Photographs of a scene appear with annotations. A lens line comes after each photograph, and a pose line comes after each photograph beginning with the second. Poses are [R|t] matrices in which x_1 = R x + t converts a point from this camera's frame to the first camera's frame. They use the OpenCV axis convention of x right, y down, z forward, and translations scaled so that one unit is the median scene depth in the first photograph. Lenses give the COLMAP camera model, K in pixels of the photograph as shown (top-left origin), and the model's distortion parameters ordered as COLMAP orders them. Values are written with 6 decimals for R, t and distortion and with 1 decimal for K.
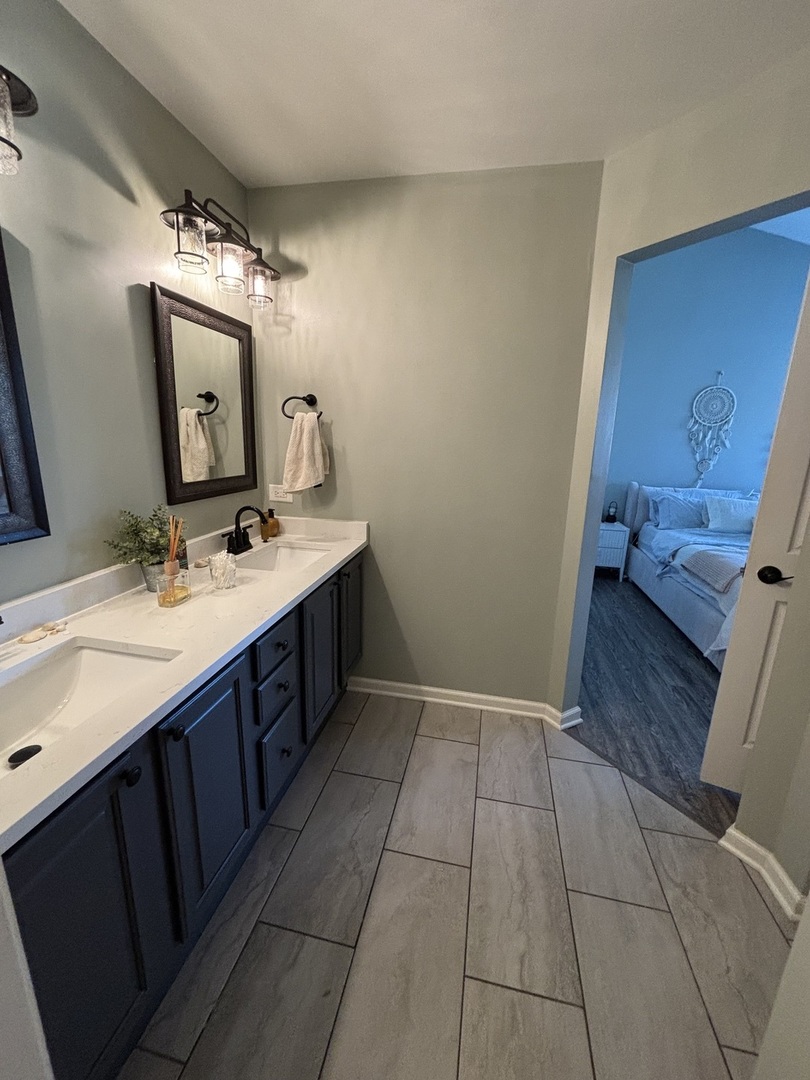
lens RADIAL K [[434.7, 0, 405.0], [0, 434.7, 540.0], [0, 0, 1]] dist [0.001256, -0.000212]
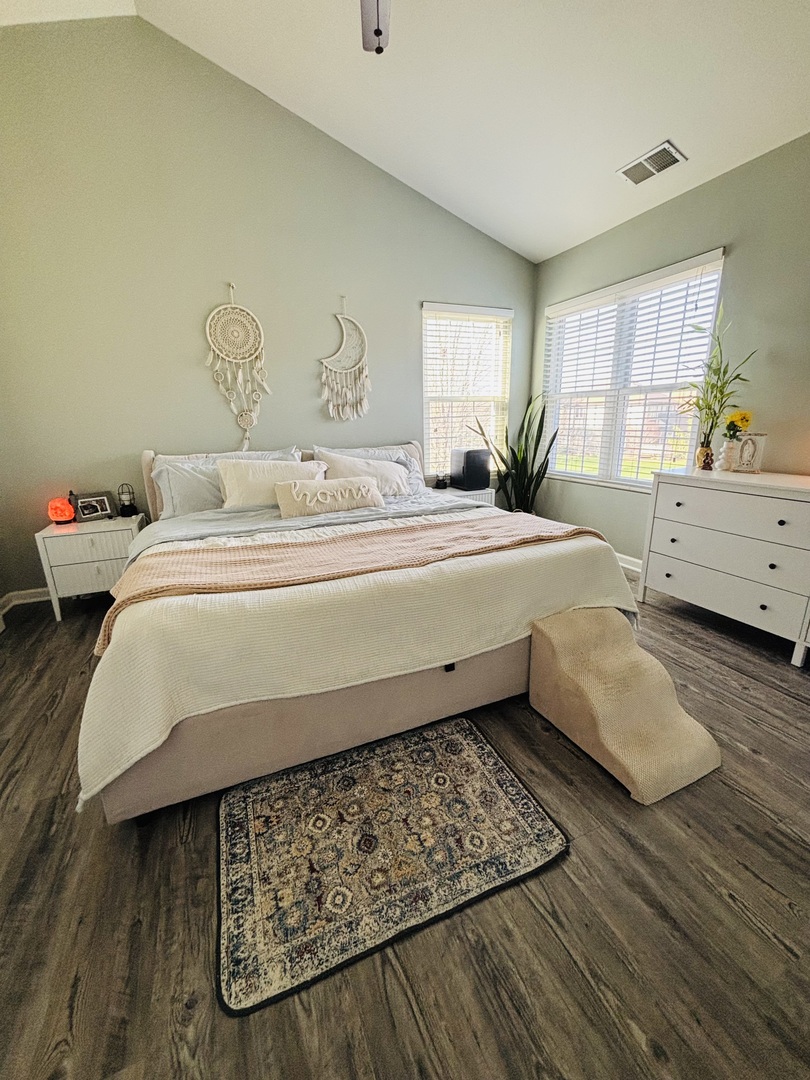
lens RADIAL K [[434.7, 0, 405.0], [0, 434.7, 540.0], [0, 0, 1]] dist [0.001256, -0.000212]
pose [[0.816714, -0.194461, 0.543290, 0.481953], [0.175105, 0.980630, 0.087768, 0.008963], [-0.549833, 0.023452, 0.834945, 0.259184]]
